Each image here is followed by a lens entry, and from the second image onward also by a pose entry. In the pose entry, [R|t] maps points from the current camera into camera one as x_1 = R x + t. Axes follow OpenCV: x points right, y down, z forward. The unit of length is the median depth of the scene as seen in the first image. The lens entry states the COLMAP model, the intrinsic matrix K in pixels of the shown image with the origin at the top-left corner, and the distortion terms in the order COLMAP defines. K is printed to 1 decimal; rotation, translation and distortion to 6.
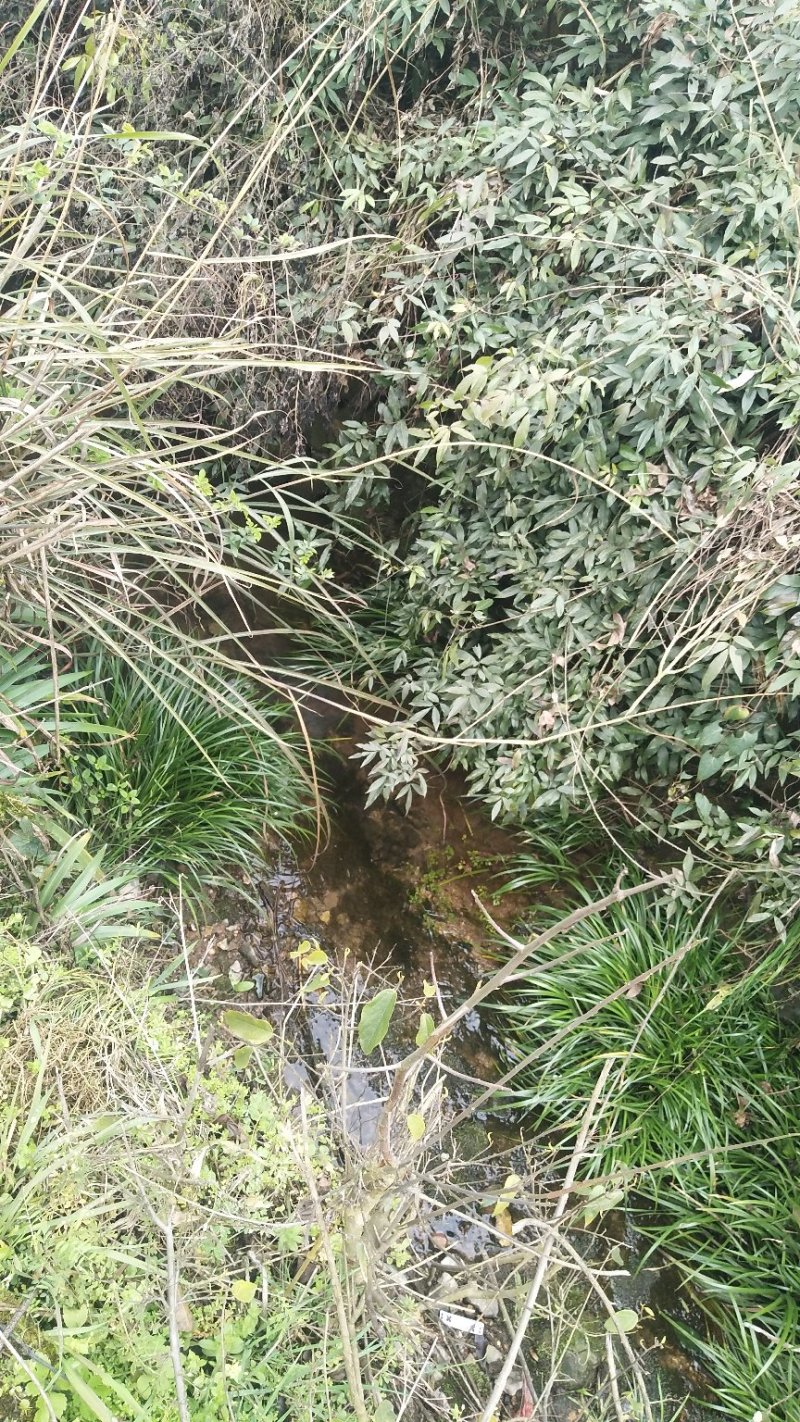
lens RADIAL K [[1141.6, 0, 400.0], [0, 1141.6, 711.0], [0, 0, 1]] dist [-0.002670, -0.002390]
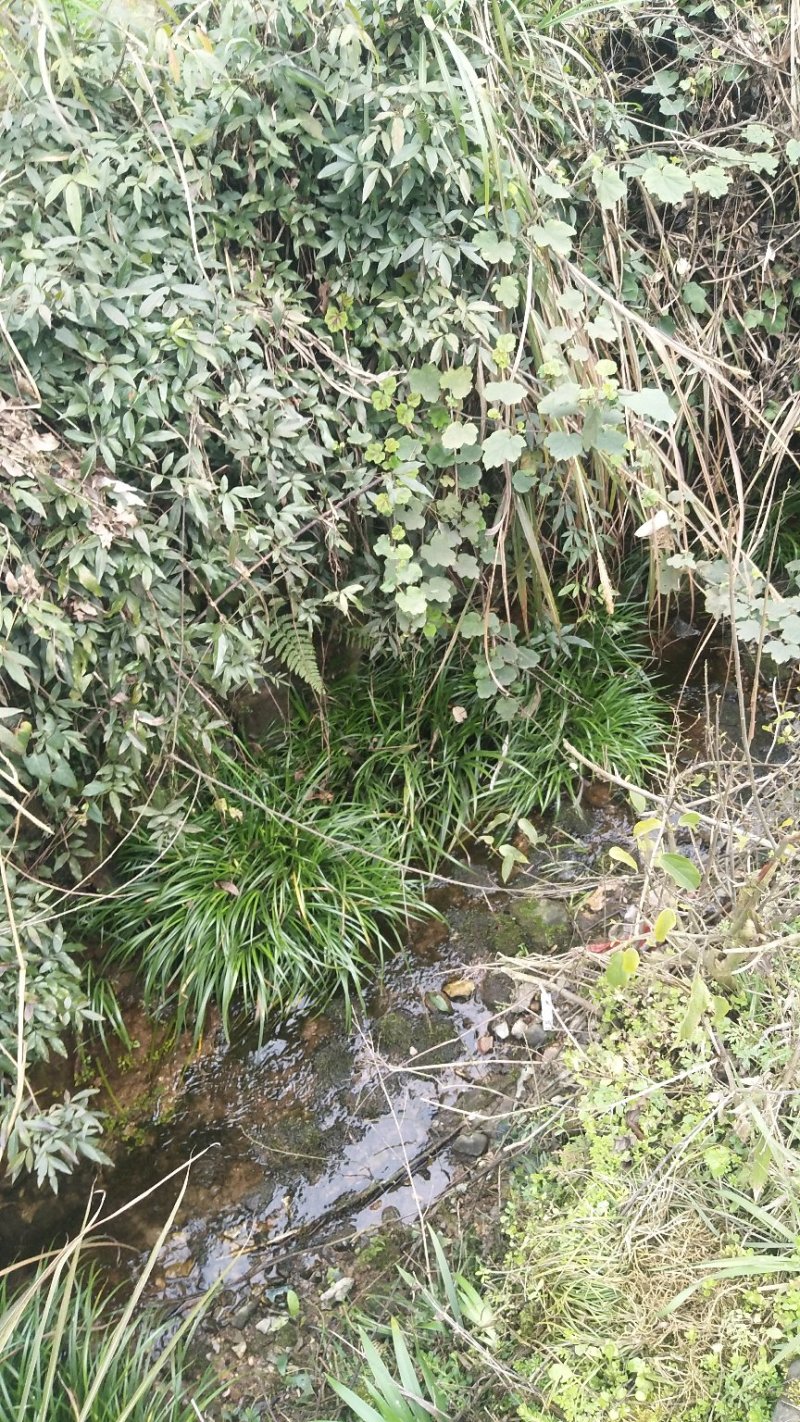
lens RADIAL K [[1141.6, 0, 400.0], [0, 1141.6, 711.0], [0, 0, 1]] dist [-0.002670, -0.002390]
pose [[-0.194373, -0.878052, 0.437314, -0.146154], [0.784576, 0.128430, 0.606586, -0.302462], [-0.588778, 0.461010, 0.663936, 0.172203]]
